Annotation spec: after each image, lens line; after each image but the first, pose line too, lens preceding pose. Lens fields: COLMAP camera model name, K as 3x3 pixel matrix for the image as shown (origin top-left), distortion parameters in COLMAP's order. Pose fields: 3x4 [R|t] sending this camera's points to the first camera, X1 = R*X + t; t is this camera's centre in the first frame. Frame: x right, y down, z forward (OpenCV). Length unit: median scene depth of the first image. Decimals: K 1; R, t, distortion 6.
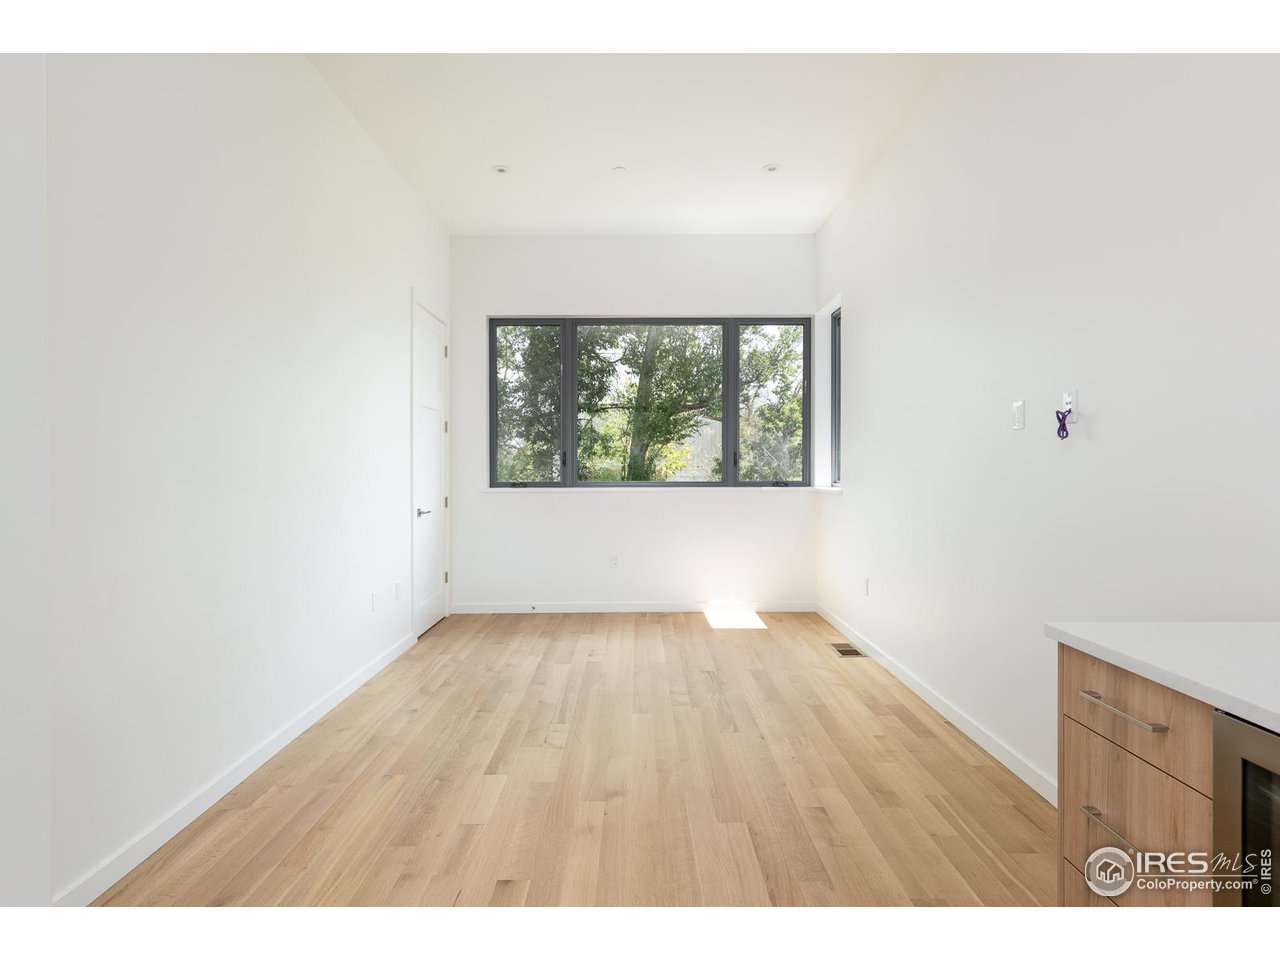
lens RADIAL K [[1102.8, 0, 639.4], [0, 1102.8, 476.8], [0, 0, 1]] dist [-0.001366, -0.000325]
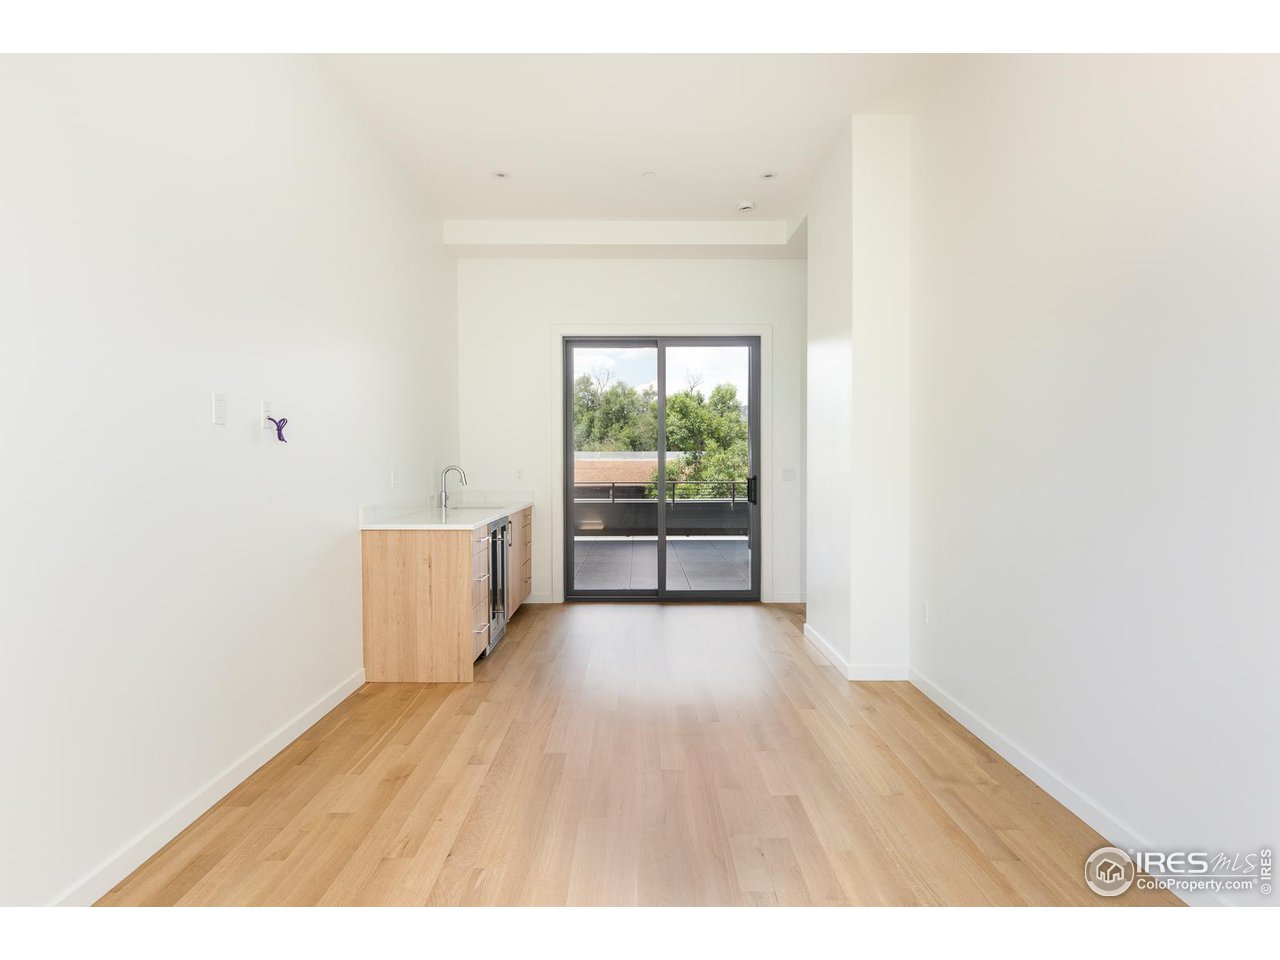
lens RADIAL K [[1102.8, 0, 639.9], [0, 1102.8, 478.3], [0, 0, 1]] dist [-0.001366, -0.000325]
pose [[-0.999986, 0.005201, 0.000460, -0.011885], [0.005210, 0.999719, 0.023124, -0.019059], [-0.000340, 0.023126, -0.999733, 2.034819]]
